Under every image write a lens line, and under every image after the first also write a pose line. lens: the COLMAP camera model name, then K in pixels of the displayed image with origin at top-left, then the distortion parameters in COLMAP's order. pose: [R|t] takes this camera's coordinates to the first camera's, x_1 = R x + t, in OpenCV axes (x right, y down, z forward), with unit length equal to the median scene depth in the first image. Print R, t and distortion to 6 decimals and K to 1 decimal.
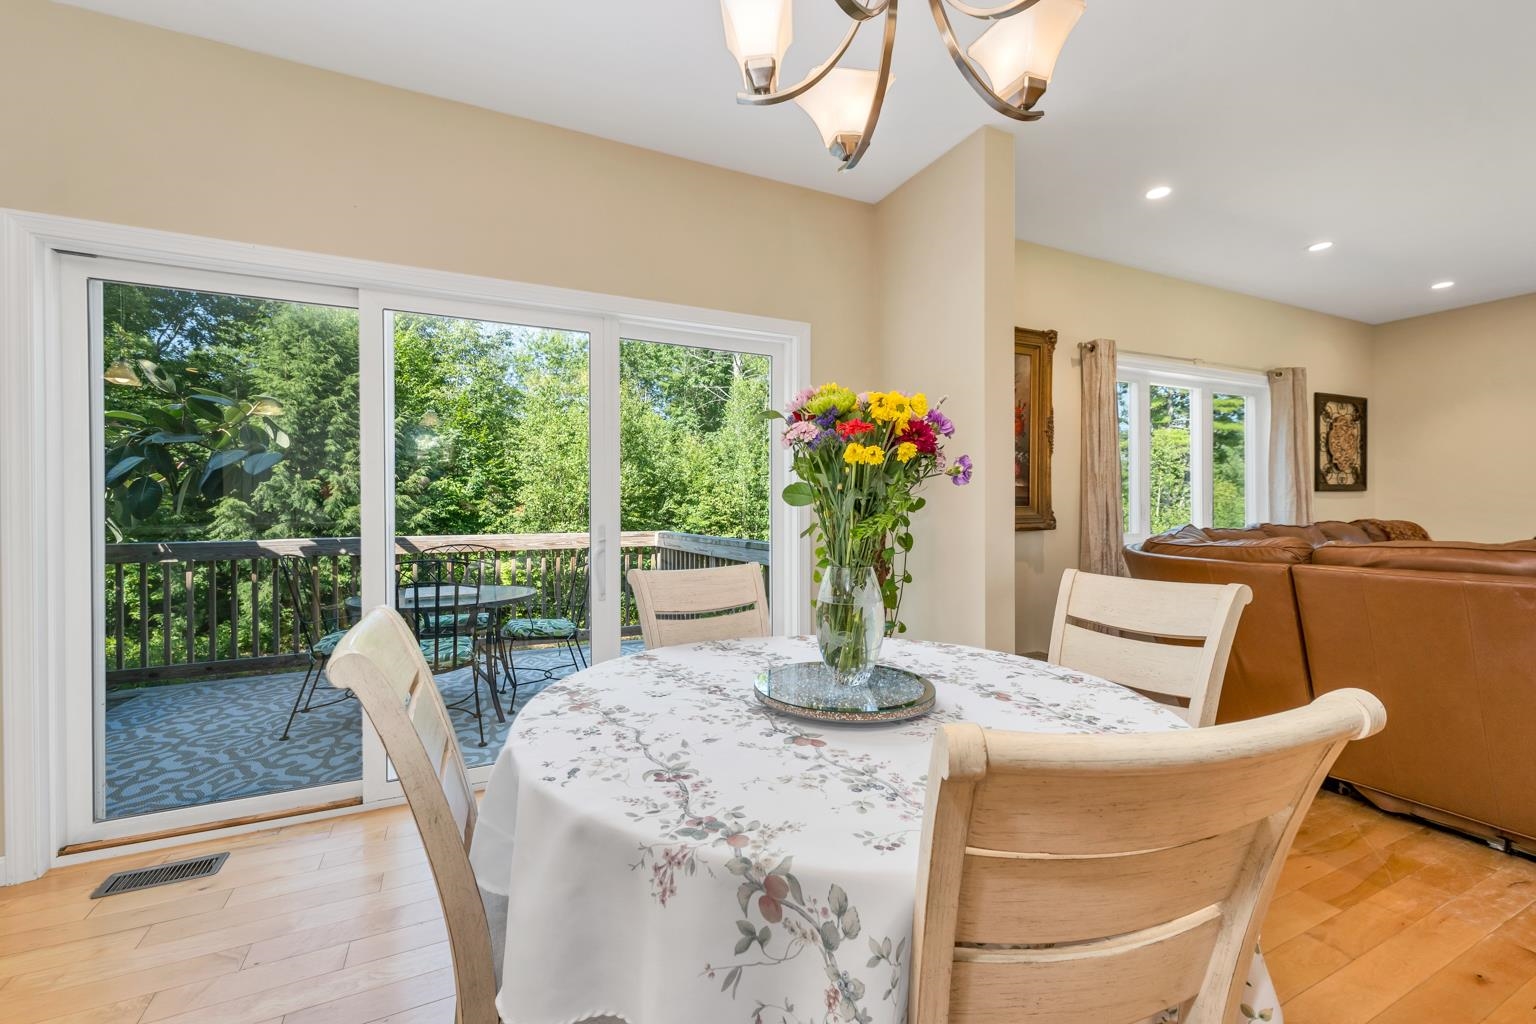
lens RADIAL K [[636.7, 0, 764.8], [0, 636.7, 511.5], [0, 0, 1]] dist [0.009433, -0.000200]
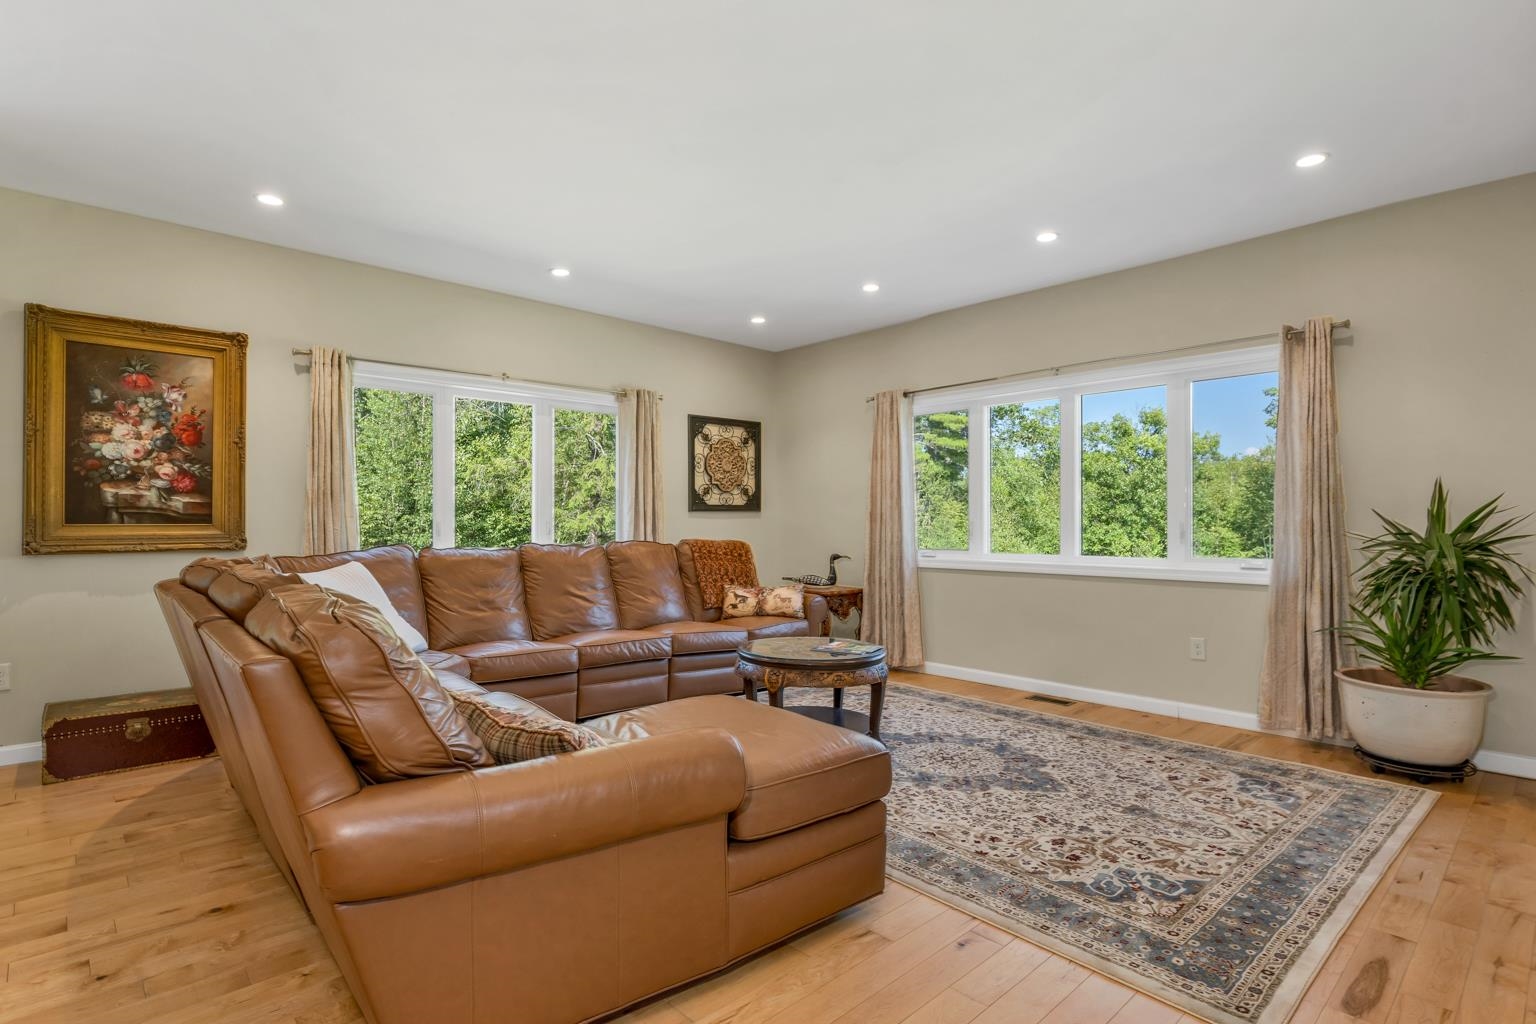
lens RADIAL K [[767.5, 0, 750.9], [0, 767.5, 515.4], [0, 0, 1]] dist [-0.001471, -0.000366]
pose [[0.958376, 0.009855, 0.285338, 0.596506], [-0.005036, 0.999832, -0.017621, -0.004647], [-0.285464, 0.015450, 0.958265, -0.184172]]
